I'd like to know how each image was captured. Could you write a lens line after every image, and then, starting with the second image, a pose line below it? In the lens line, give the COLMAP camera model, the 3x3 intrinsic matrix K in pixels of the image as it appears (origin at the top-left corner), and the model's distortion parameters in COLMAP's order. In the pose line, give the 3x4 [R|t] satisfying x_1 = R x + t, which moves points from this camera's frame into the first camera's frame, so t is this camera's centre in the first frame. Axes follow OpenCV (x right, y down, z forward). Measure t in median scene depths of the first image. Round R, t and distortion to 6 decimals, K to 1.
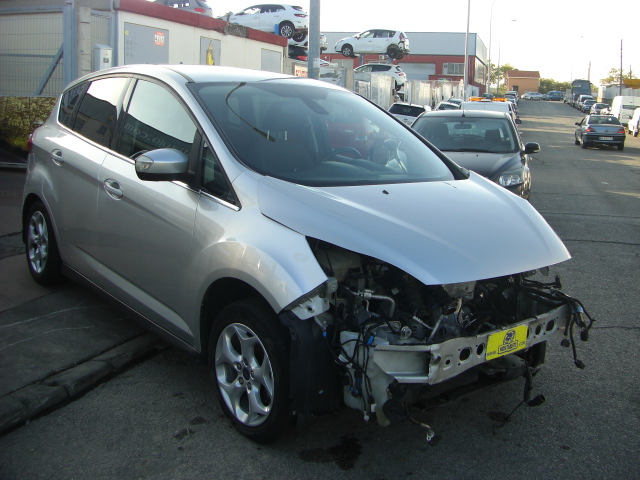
lens RADIAL K [[727.0, 0, 352.4], [0, 727.0, 201.3], [0, 0, 1]] dist [-0.186962, 0.137869]
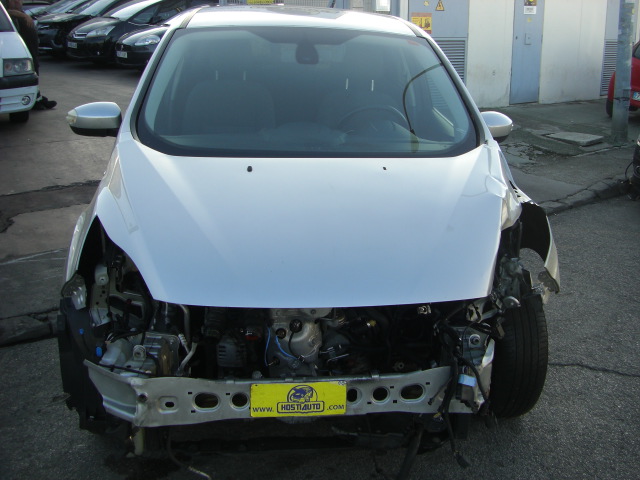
lens RADIAL K [[727.0, 0, 352.4], [0, 727.0, 201.3], [0, 0, 1]] dist [-0.186962, 0.137869]
pose [[0.822188, 0.116310, -0.557207, 0.634665], [-0.066288, 0.991805, 0.109215, -0.077406], [0.565344, -0.052859, 0.823160, 0.467543]]
